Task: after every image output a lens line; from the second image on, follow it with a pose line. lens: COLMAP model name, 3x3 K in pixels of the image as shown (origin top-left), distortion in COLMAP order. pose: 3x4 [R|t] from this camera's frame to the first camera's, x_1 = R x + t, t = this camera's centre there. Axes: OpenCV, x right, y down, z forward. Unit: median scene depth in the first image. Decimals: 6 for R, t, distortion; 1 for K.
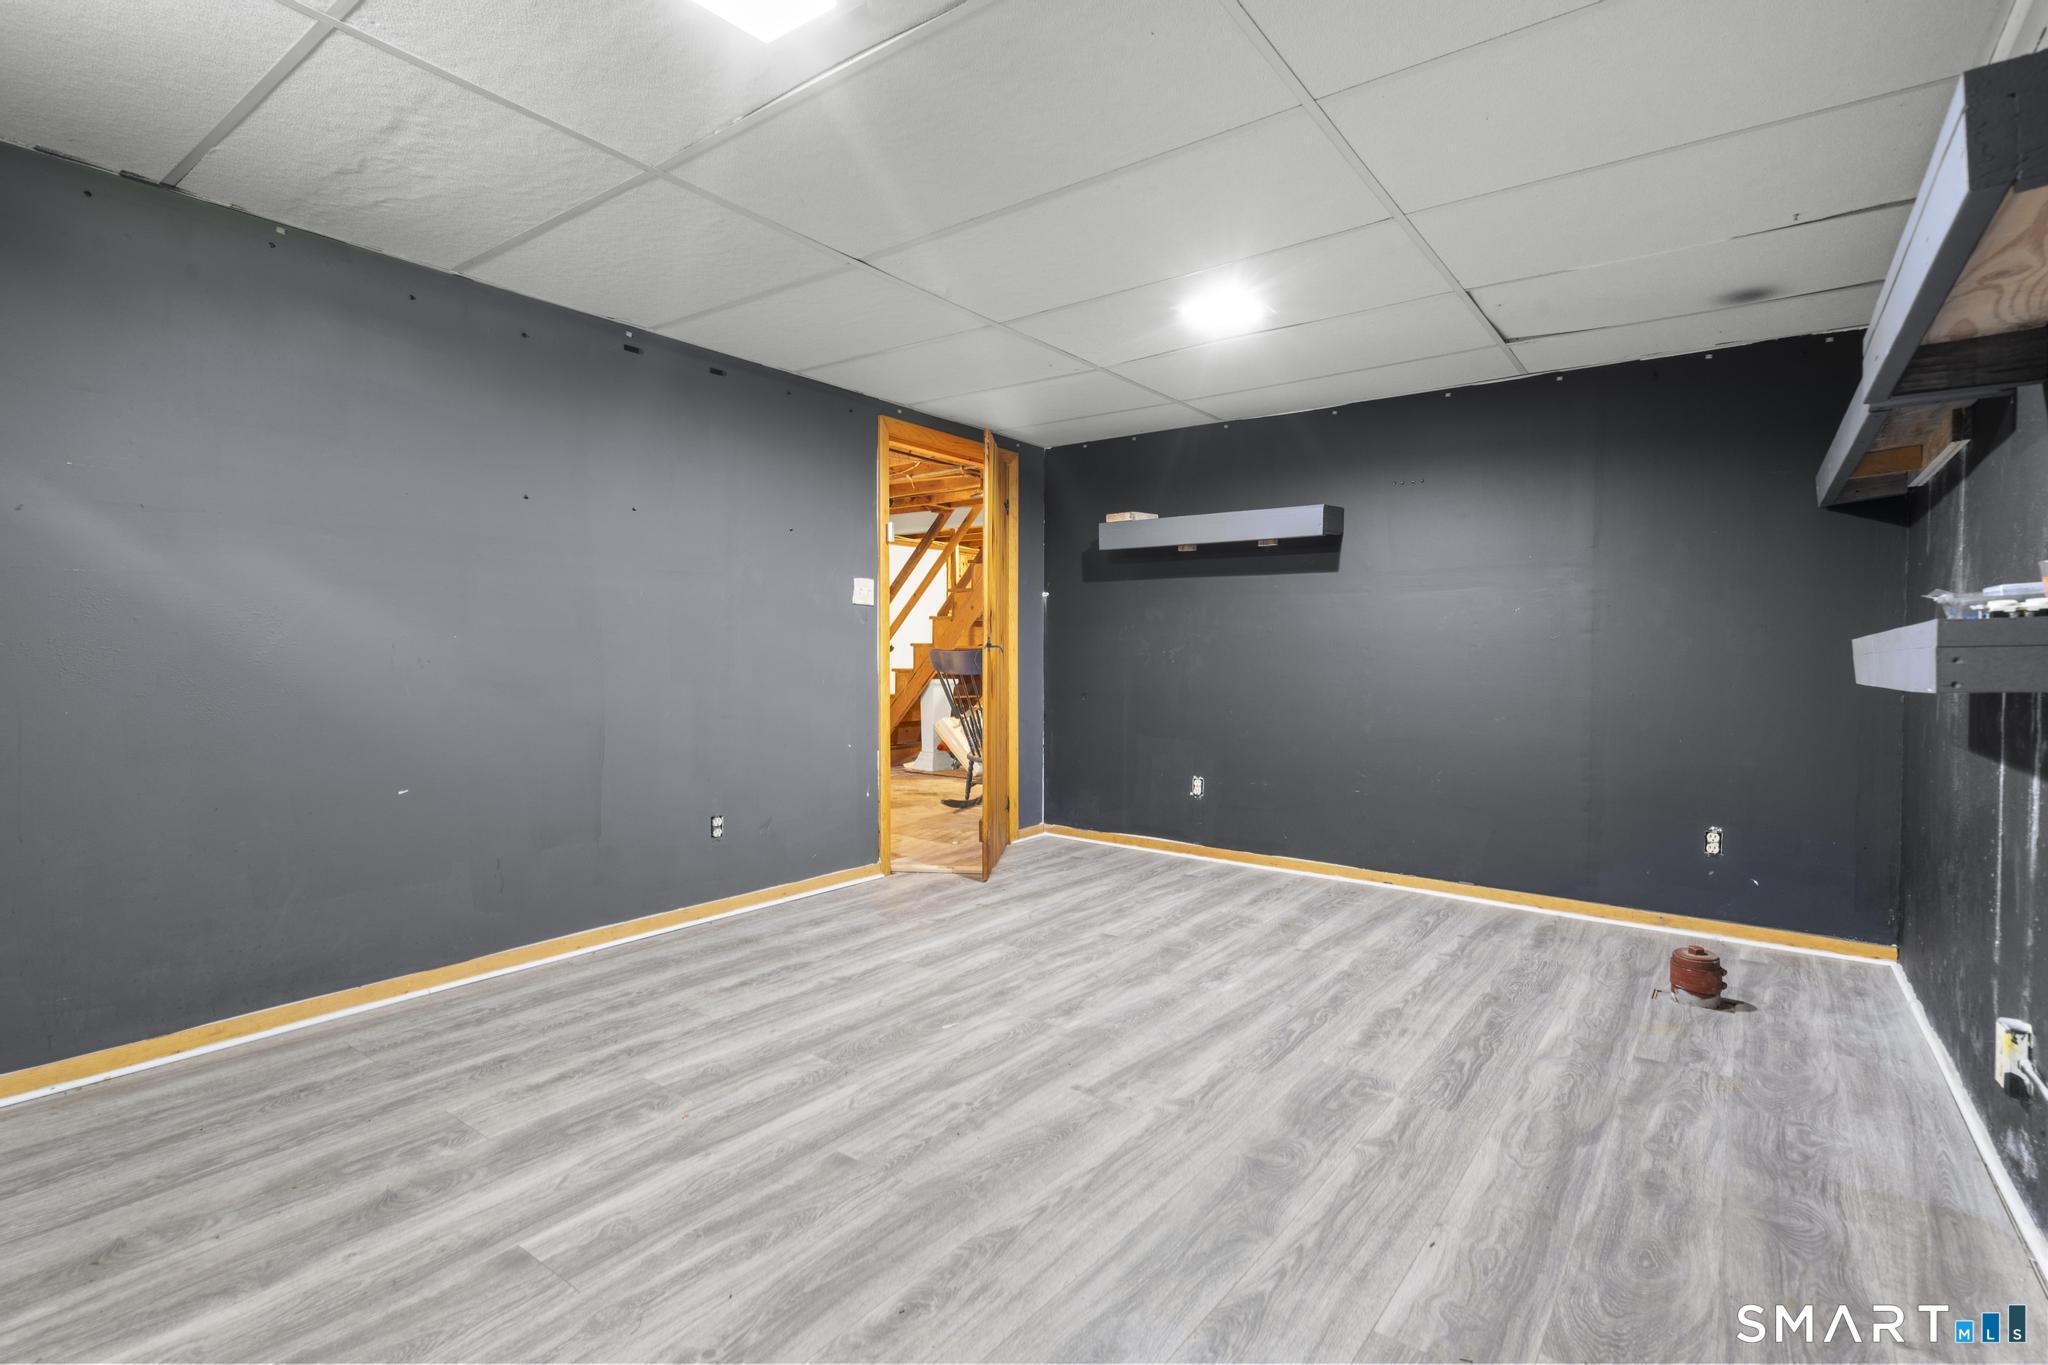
lens RADIAL K [[983.5, 0, 1021.9], [0, 983.5, 674.9], [0, 0, 1]] dist [0.000839, 0.001182]
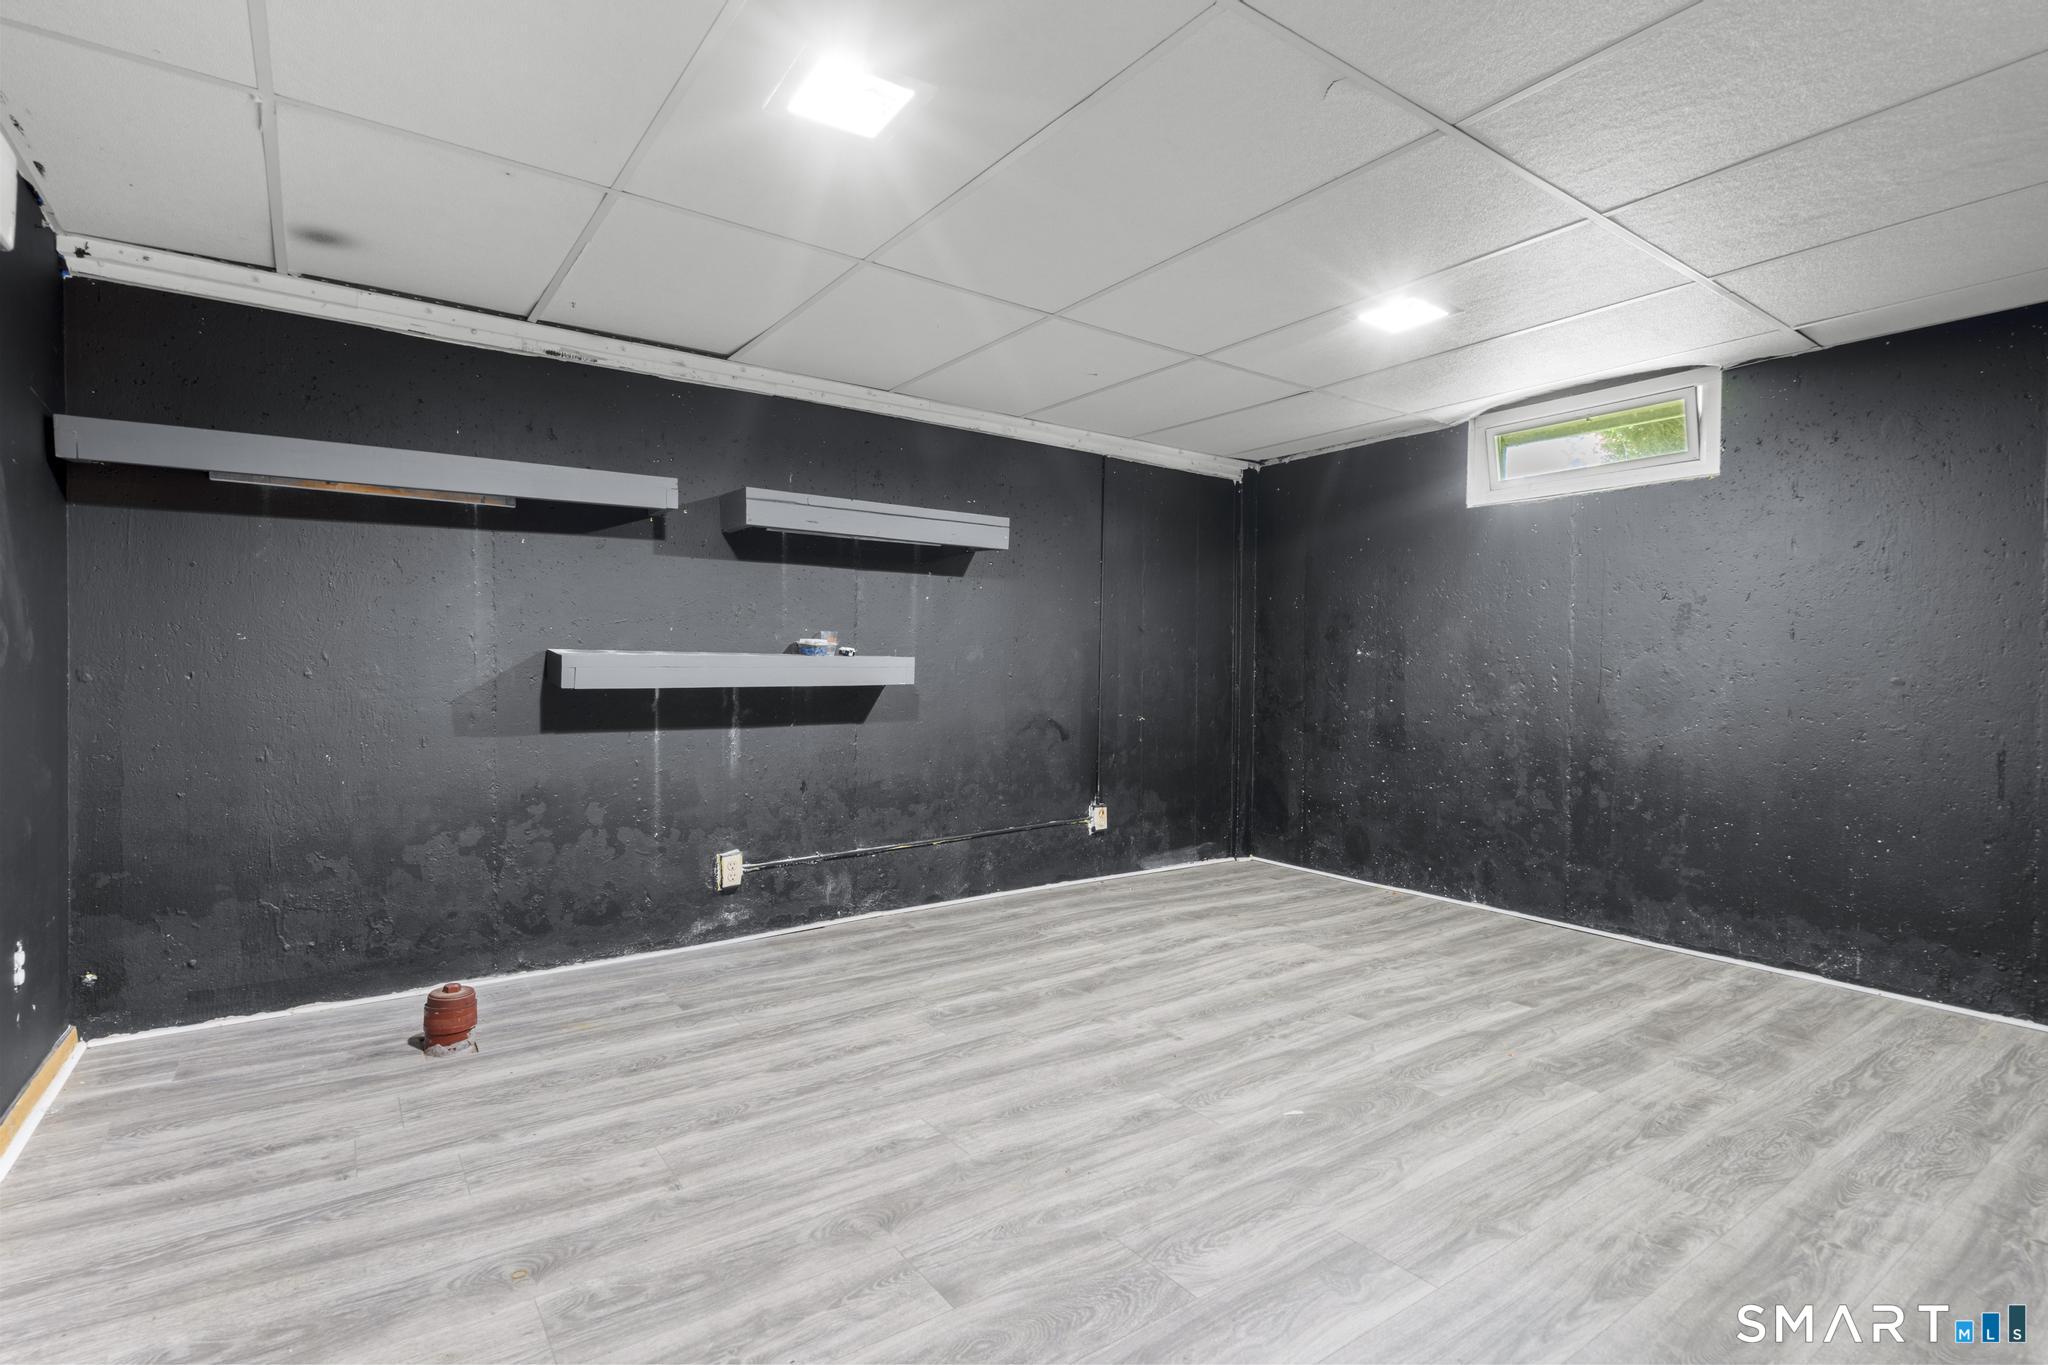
lens RADIAL K [[983.5, 0, 1011.0], [0, 983.5, 684.0], [0, 0, 1]] dist [0.000839, 0.001182]
pose [[-0.950022, -0.017600, 0.311687, -0.108507], [-0.006444, 0.999302, 0.036788, -0.048018], [-0.312117, 0.032941, -0.949472, 2.053016]]
